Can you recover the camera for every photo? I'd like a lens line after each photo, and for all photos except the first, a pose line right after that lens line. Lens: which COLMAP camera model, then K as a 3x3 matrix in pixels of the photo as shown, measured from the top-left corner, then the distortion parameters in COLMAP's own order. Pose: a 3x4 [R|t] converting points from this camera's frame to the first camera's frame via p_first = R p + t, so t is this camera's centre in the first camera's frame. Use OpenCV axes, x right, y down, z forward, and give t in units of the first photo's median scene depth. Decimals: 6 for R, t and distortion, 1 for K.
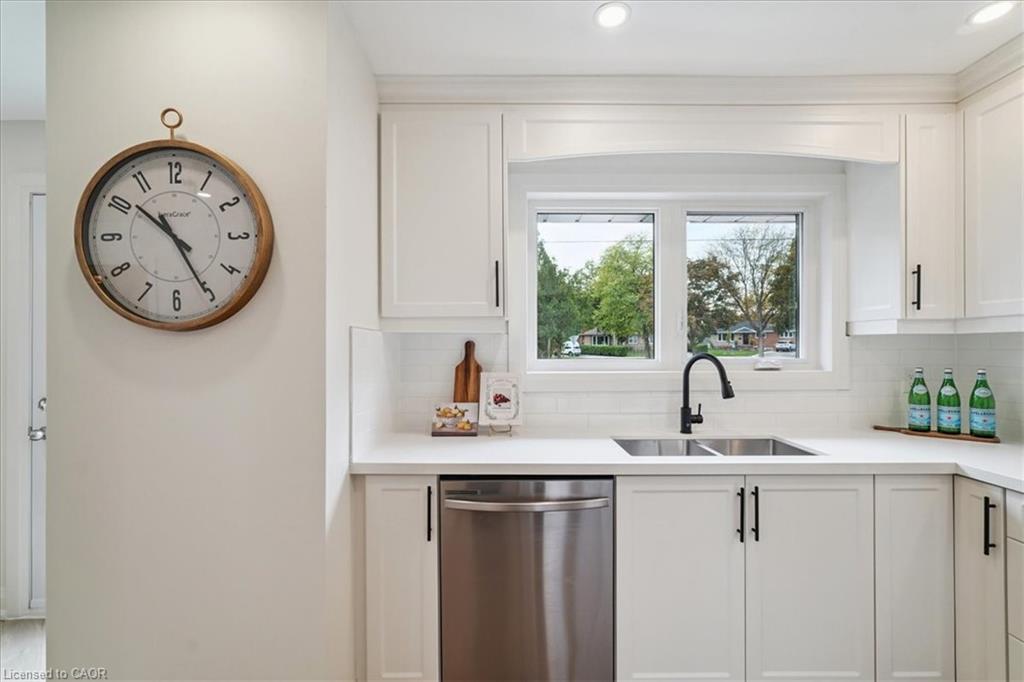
lens RADIAL K [[459.6, 0, 511.3], [0, 459.6, 339.1], [0, 0, 1]] dist [-0.000515, 0.005004]
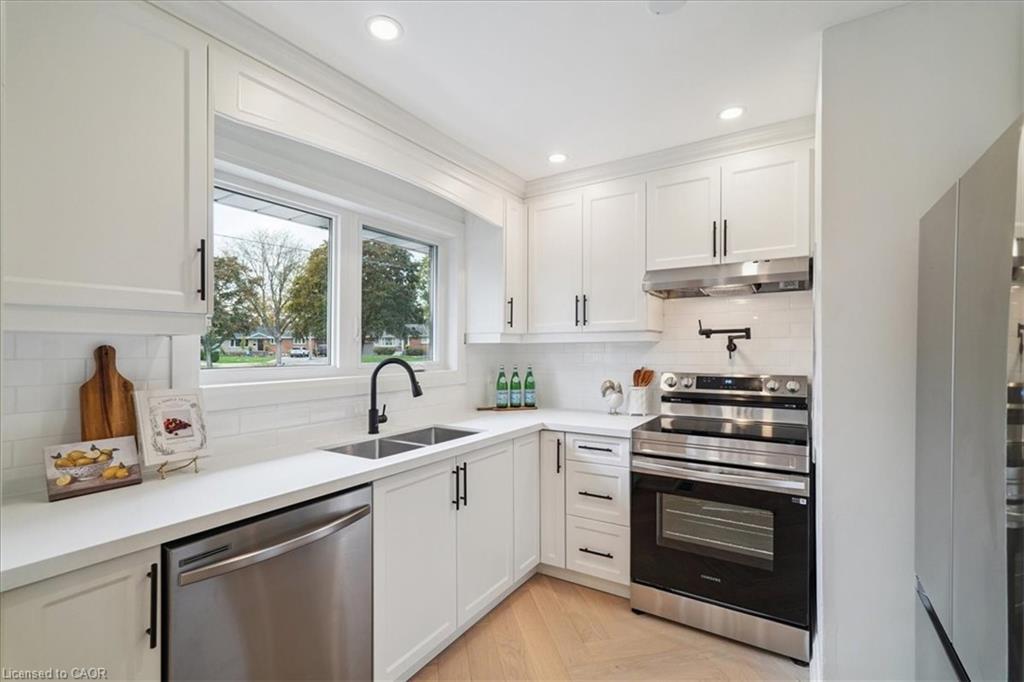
lens RADIAL K [[459.6, 0, 513.4], [0, 459.6, 340.3], [0, 0, 1]] dist [-0.000515, 0.005004]
pose [[0.543081, 0.017306, 0.839502, -0.351972], [-0.008471, 0.999850, -0.015132, 0.002086], [-0.839638, 0.001107, 0.543146, 0.153490]]
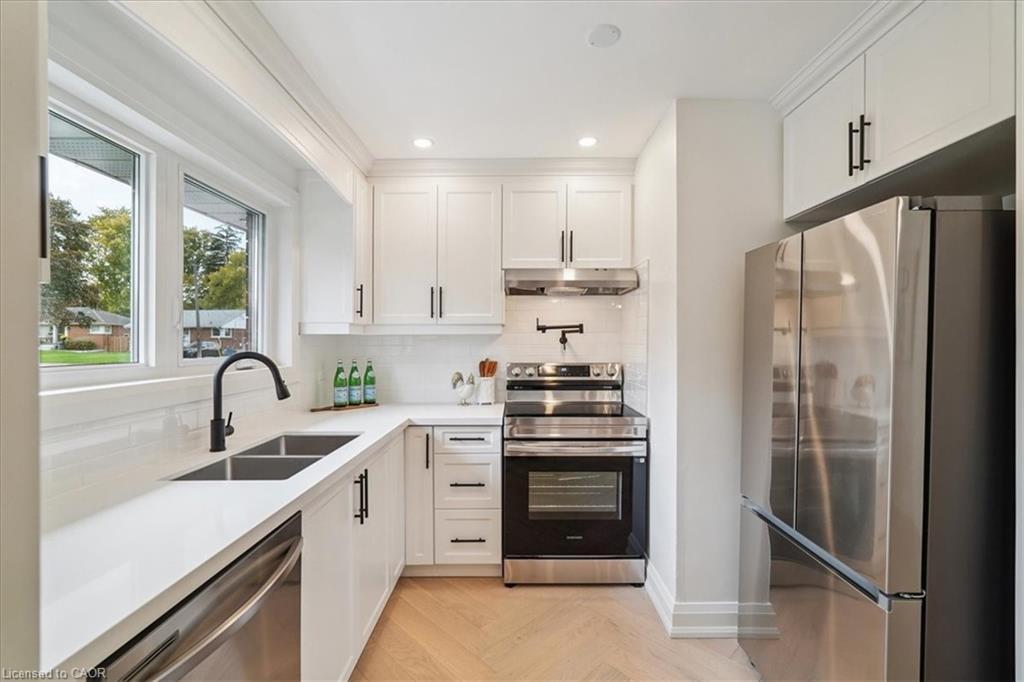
lens RADIAL K [[459.6, 0, 510.0], [0, 459.6, 340.8], [0, 0, 1]] dist [-0.000515, 0.005004]
pose [[0.007416, 0.005703, 0.999956, -0.444240], [-0.012557, 0.999905, -0.005609, 0.008532], [-0.999894, -0.012515, 0.007487, 0.493715]]
